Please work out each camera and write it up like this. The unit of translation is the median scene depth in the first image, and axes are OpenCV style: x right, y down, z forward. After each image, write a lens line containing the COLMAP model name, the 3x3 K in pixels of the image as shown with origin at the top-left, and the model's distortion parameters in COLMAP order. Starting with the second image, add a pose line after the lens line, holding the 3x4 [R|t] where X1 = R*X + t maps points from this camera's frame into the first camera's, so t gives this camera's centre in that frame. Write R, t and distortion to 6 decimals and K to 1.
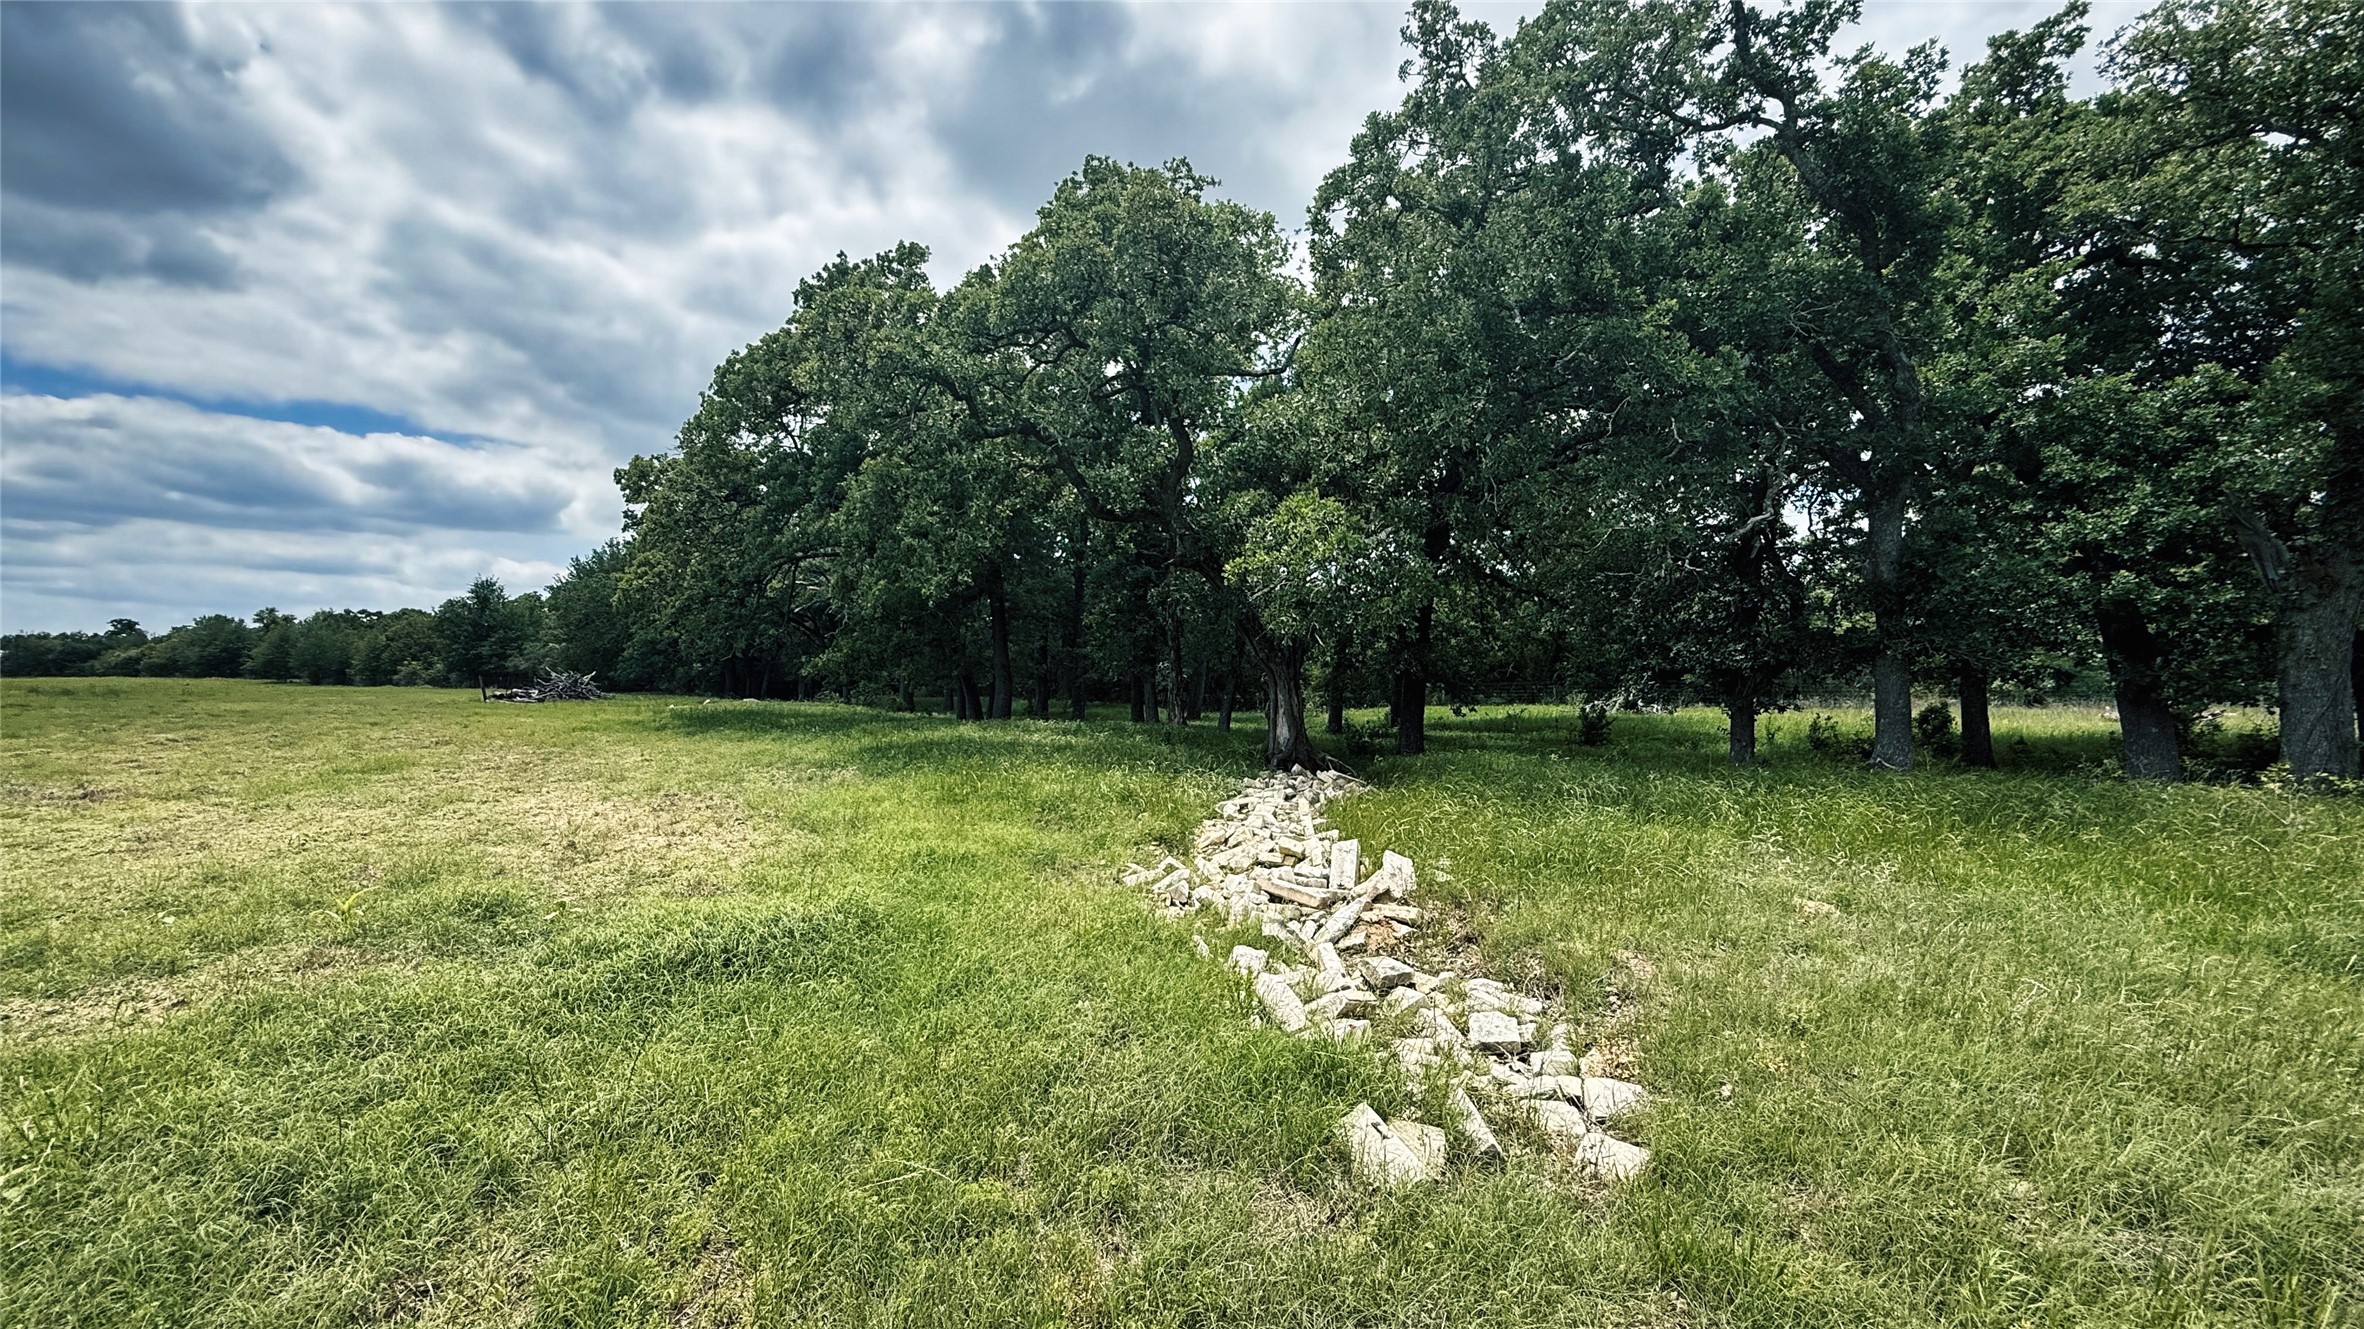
lens RADIAL K [[936.6, 0, 1196.1], [0, 936.6, 665.1], [0, 0, 1]] dist [0.004002, -0.001911]
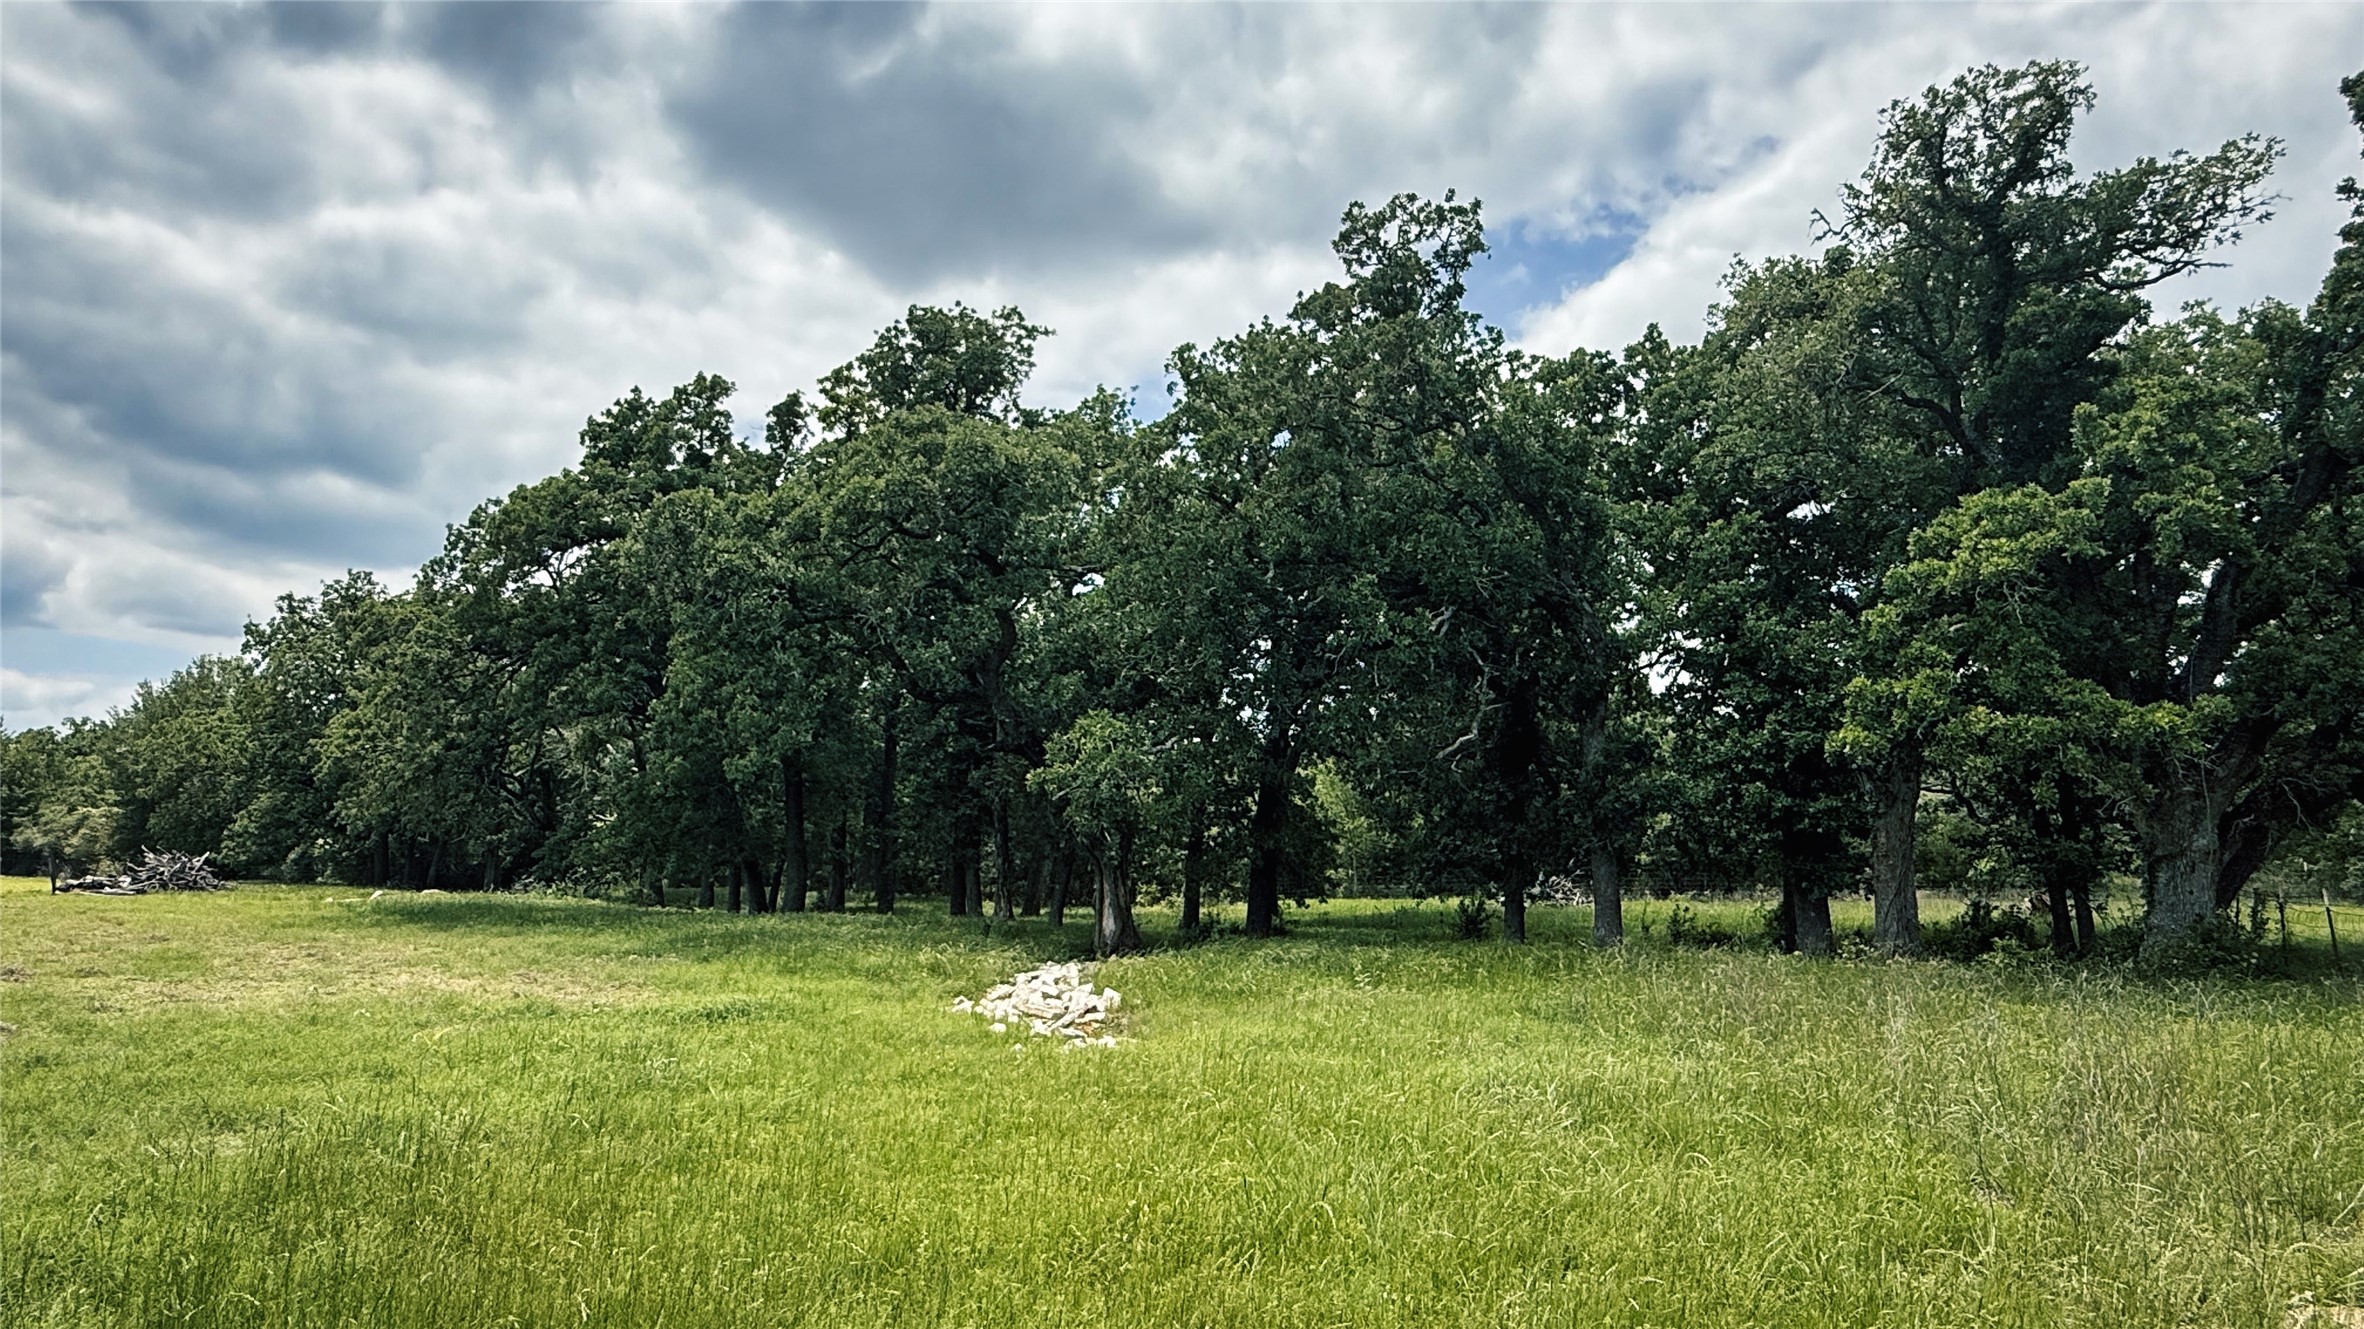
lens RADIAL K [[1426.2, 0, 1178.6], [0, 1426.2, 709.8], [0, 0, 1]] dist [0.009868, 0.004819]
pose [[0.996095, 0.013570, 0.087235, 0.024061], [-0.005488, 0.995722, -0.092237, -0.008030], [-0.088113, 0.091398, 0.991909, -0.318258]]
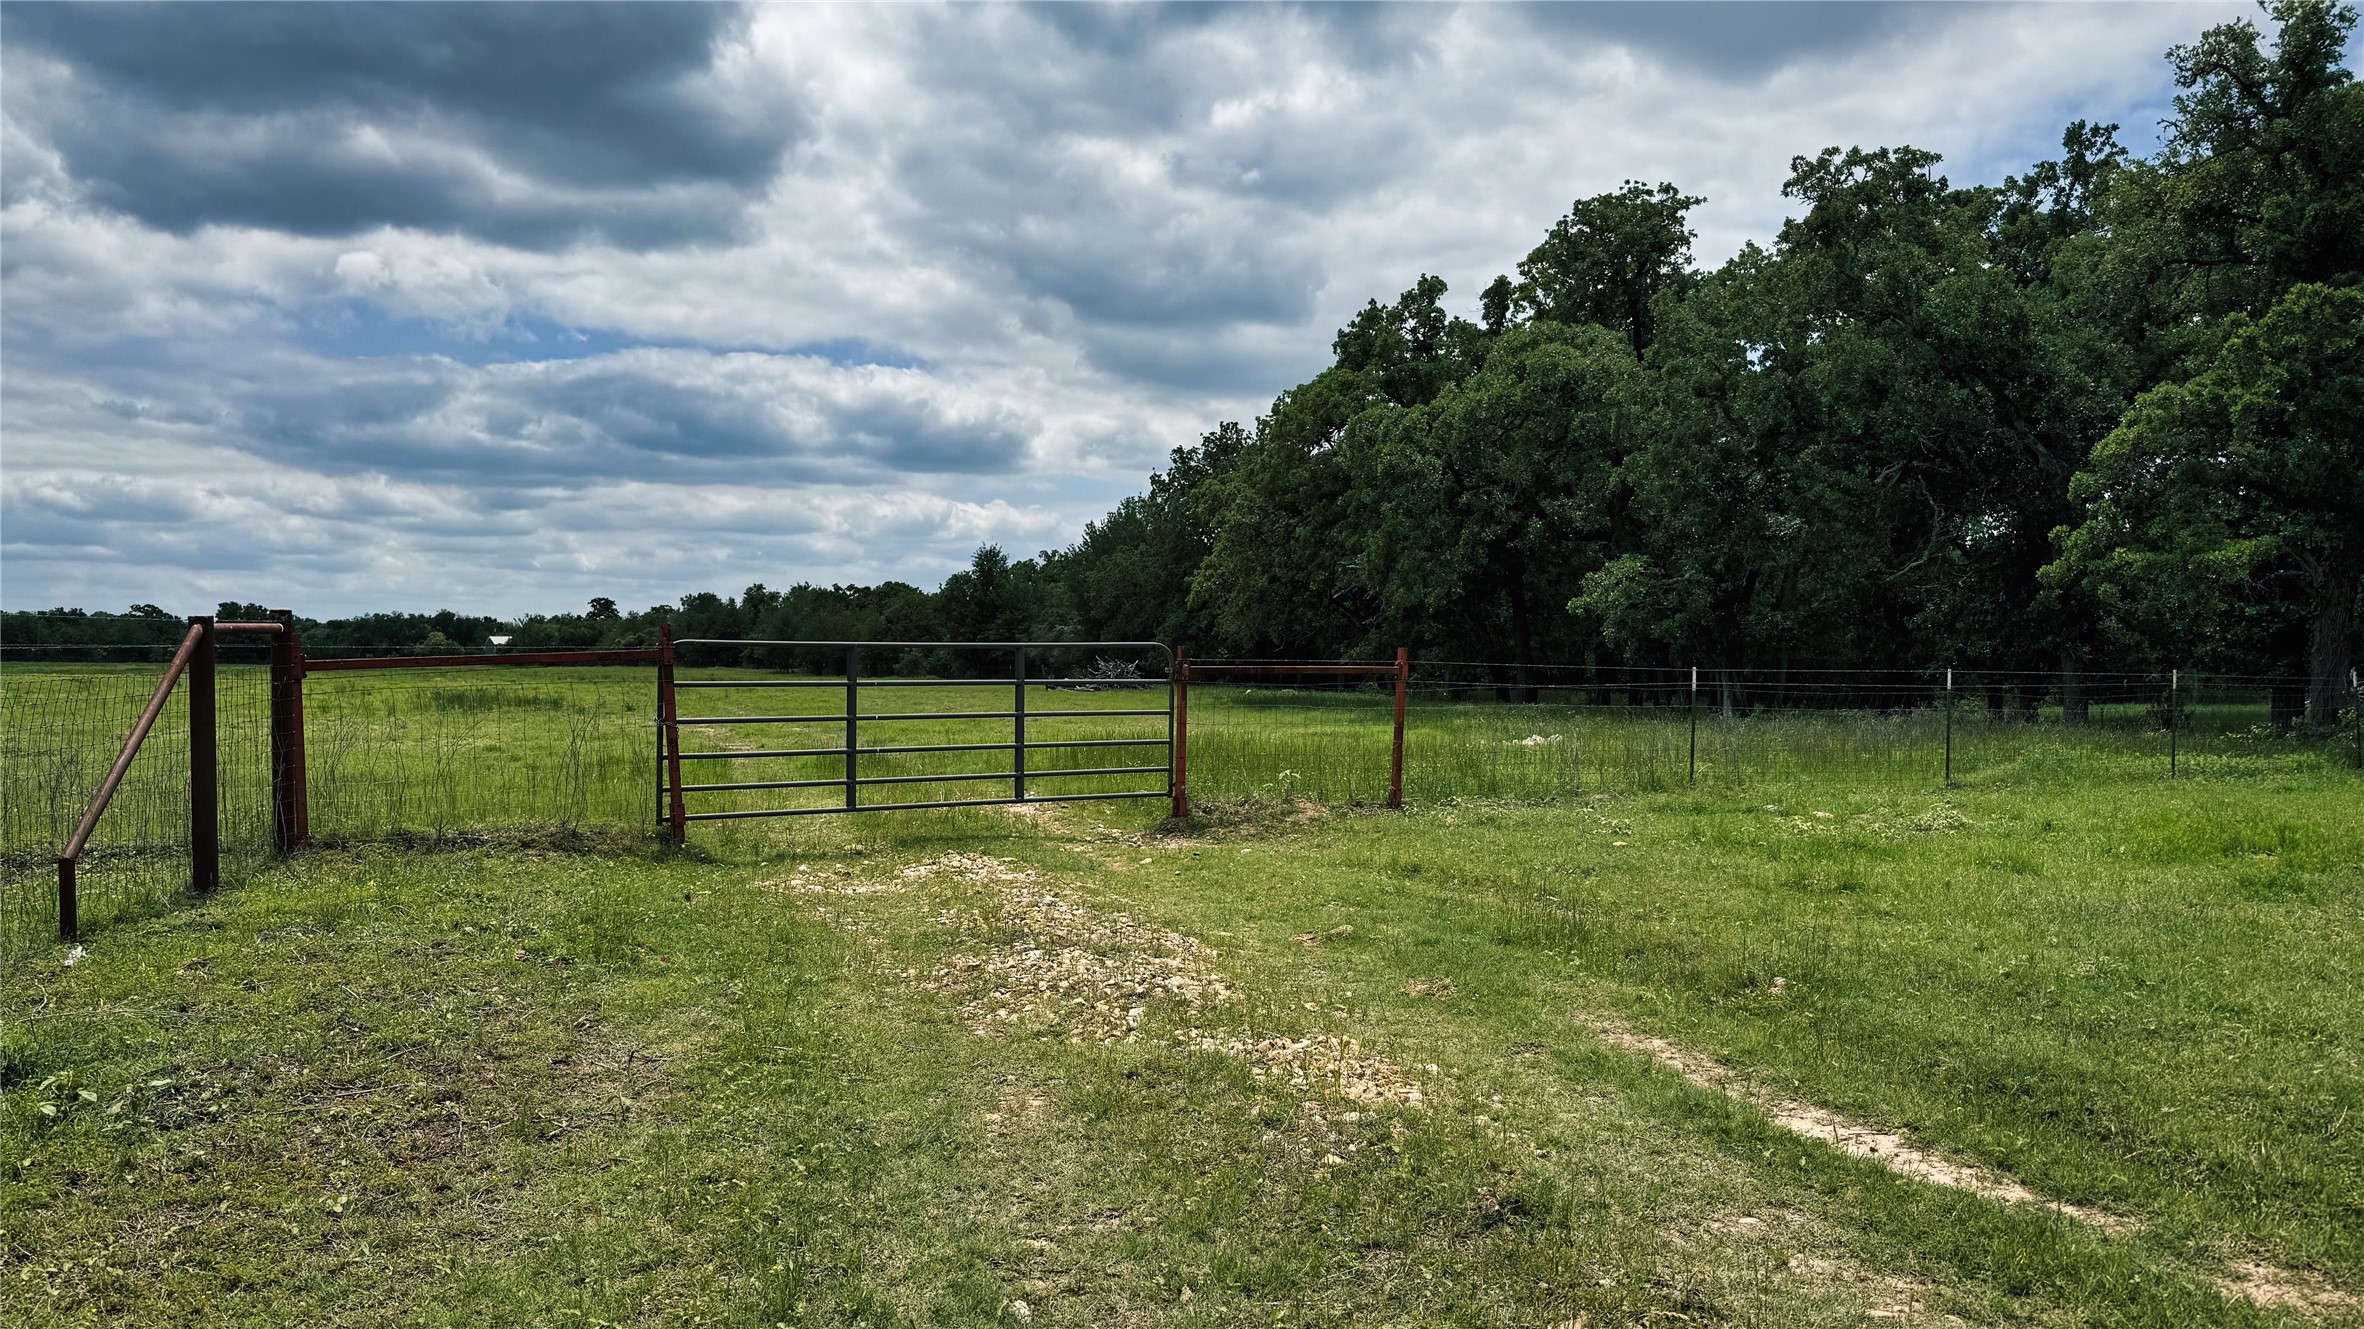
lens RADIAL K [[1728.1, 0, 1174.1], [0, 1728.1, 686.8], [0, 0, 1]] dist [0.062300, -0.086139]
pose [[0.879537, 0.005057, -0.475803, 0.359539], [0.006841, 0.999706, 0.023270, -0.011787], [0.475781, -0.023722, 0.879244, -0.847793]]
